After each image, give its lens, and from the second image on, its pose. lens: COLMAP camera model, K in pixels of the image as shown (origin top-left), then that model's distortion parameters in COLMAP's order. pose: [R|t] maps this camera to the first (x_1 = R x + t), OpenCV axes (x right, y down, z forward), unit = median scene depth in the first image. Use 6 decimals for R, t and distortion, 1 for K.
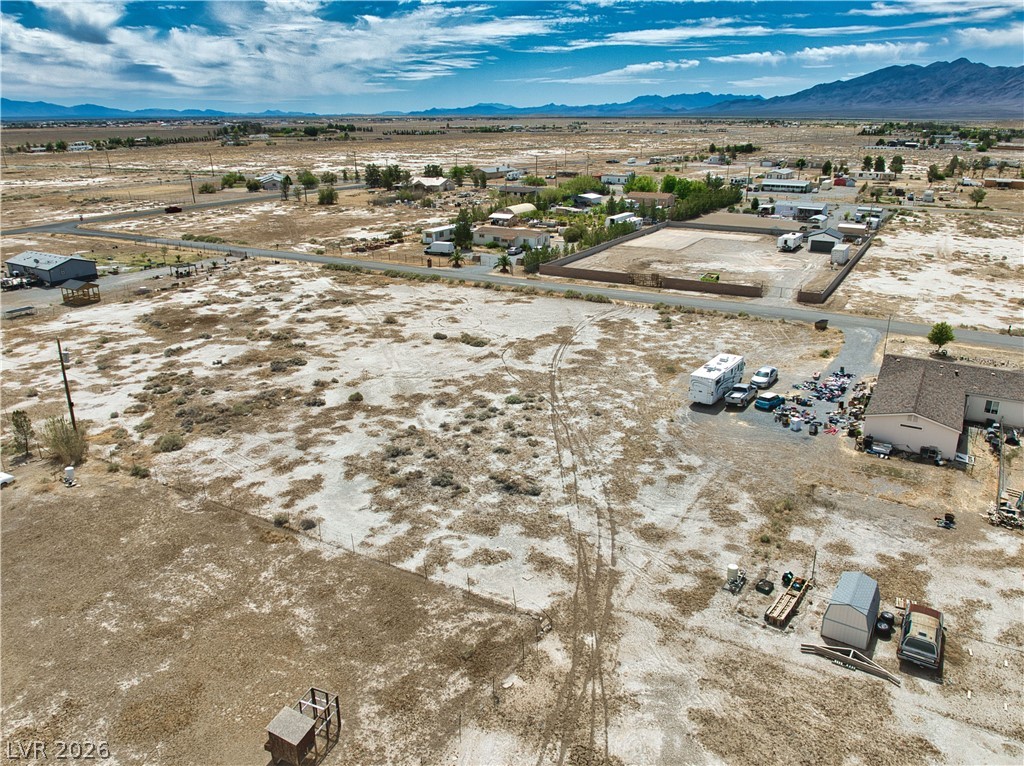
lens RADIAL K [[751.7, 0, 515.0], [0, 751.7, 377.9], [0, 0, 1]] dist [-0.033085, -0.024972]
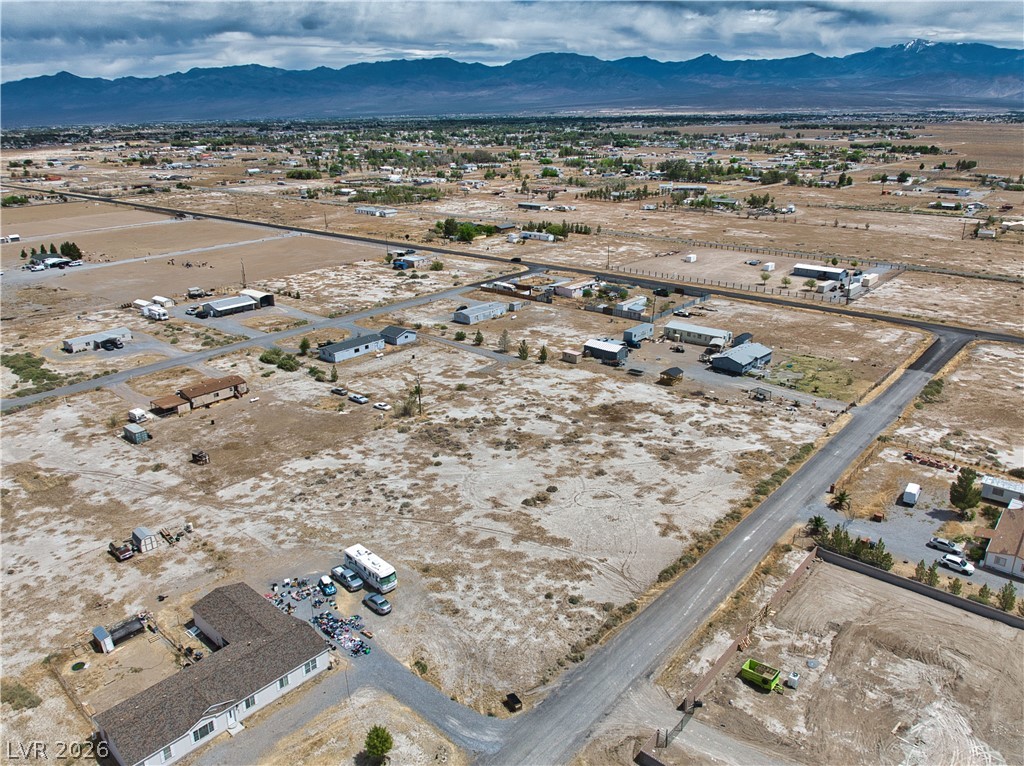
lens RADIAL K [[732.3, 0, 514.7], [0, 732.3, 406.5], [0, 0, 1]] dist [-0.038483, -0.011828]
pose [[-0.184015, 0.367273, -0.911729, 1.323835], [-0.314029, 0.856989, 0.408603, -0.877521], [0.931410, 0.361498, -0.042364, 1.193312]]
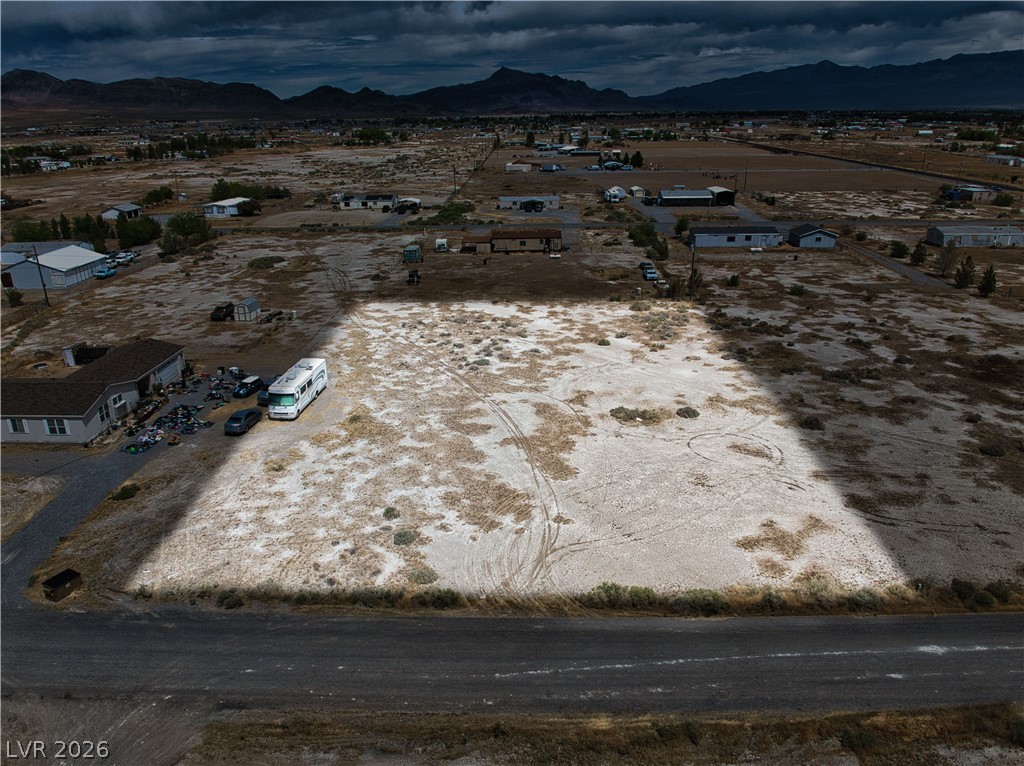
lens RADIAL K [[751.7, 0, 515.0], [0, 751.7, 377.9], [0, 0, 1]] dist [-0.033085, -0.024972]
pose [[-0.873850, 0.178510, -0.452239, 0.457795], [-0.142815, 0.794882, 0.589718, -0.608522], [0.464748, 0.579911, -0.669113, 1.754007]]
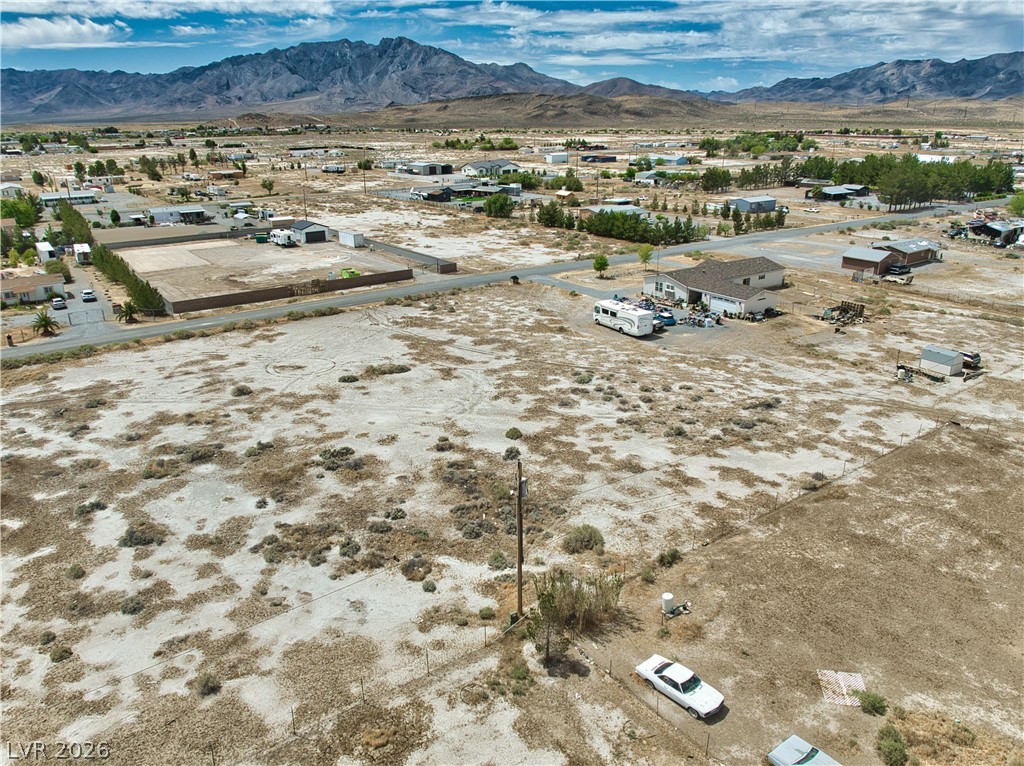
lens RADIAL K [[751.7, 0, 515.0], [0, 751.7, 377.9], [0, 0, 1]] dist [-0.033085, -0.024972]
pose [[0.404047, -0.300746, 0.863886, -0.939509], [0.305053, 0.934645, 0.182704, -0.192721], [-0.862374, 0.189710, 0.469384, 0.574744]]
